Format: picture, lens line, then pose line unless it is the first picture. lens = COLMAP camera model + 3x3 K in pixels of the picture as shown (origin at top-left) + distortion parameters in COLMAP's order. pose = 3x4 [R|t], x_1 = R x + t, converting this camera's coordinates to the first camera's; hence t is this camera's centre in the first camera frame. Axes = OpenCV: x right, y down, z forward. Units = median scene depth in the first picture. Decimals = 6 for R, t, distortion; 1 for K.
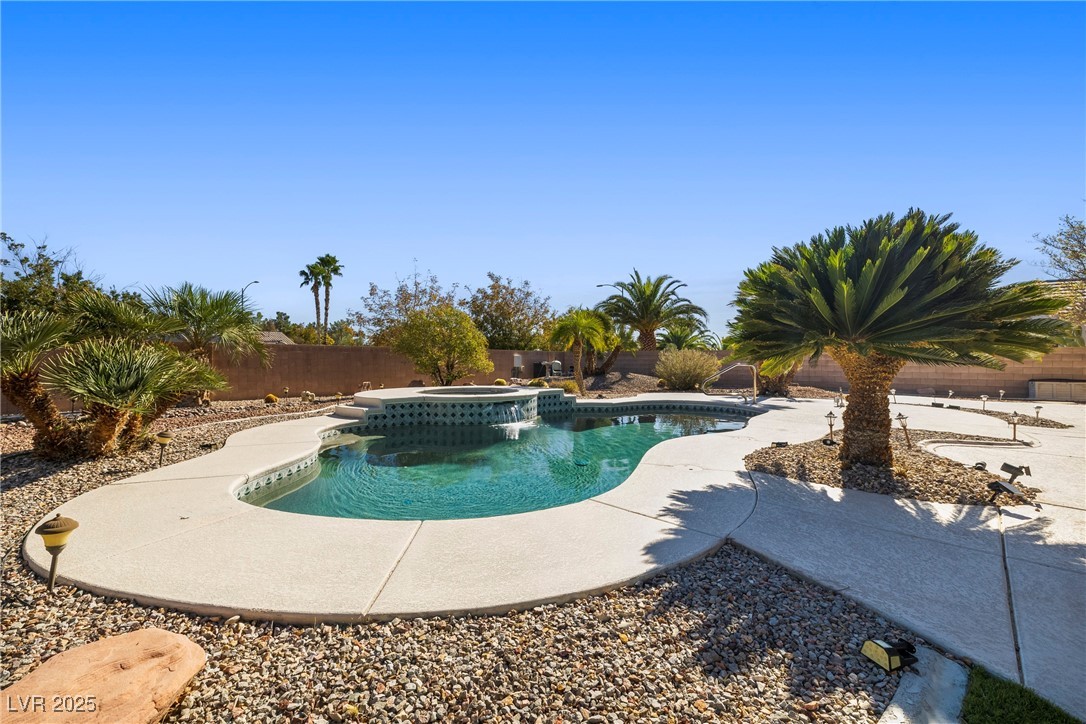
lens RADIAL K [[459.1, 0, 539.7], [0, 459.1, 356.0], [0, 0, 1]] dist [0.002304, 0.000927]
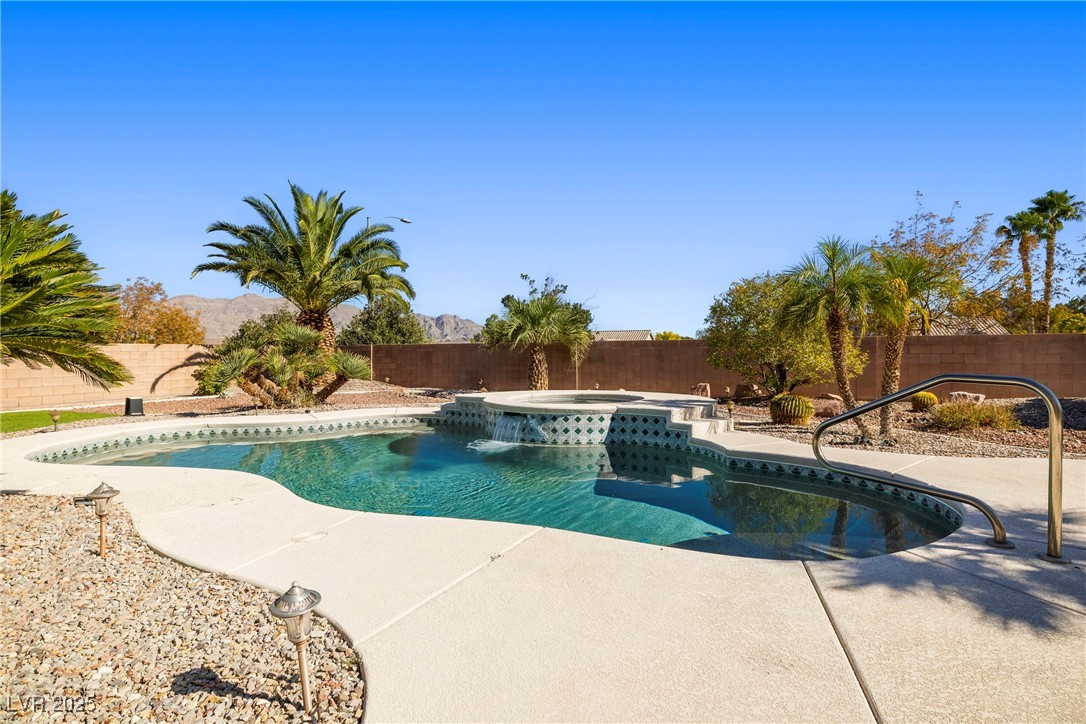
lens RADIAL K [[536.2, 0, 536.8], [0, 536.2, 354.9], [0, 0, 1]] dist [0.004036, 0.000290]
pose [[0.238607, -0.000557, -0.971116, 0.280694], [0.010474, 0.999943, 0.002000, 0.000244], [0.971060, -0.010649, 0.238599, 0.287328]]
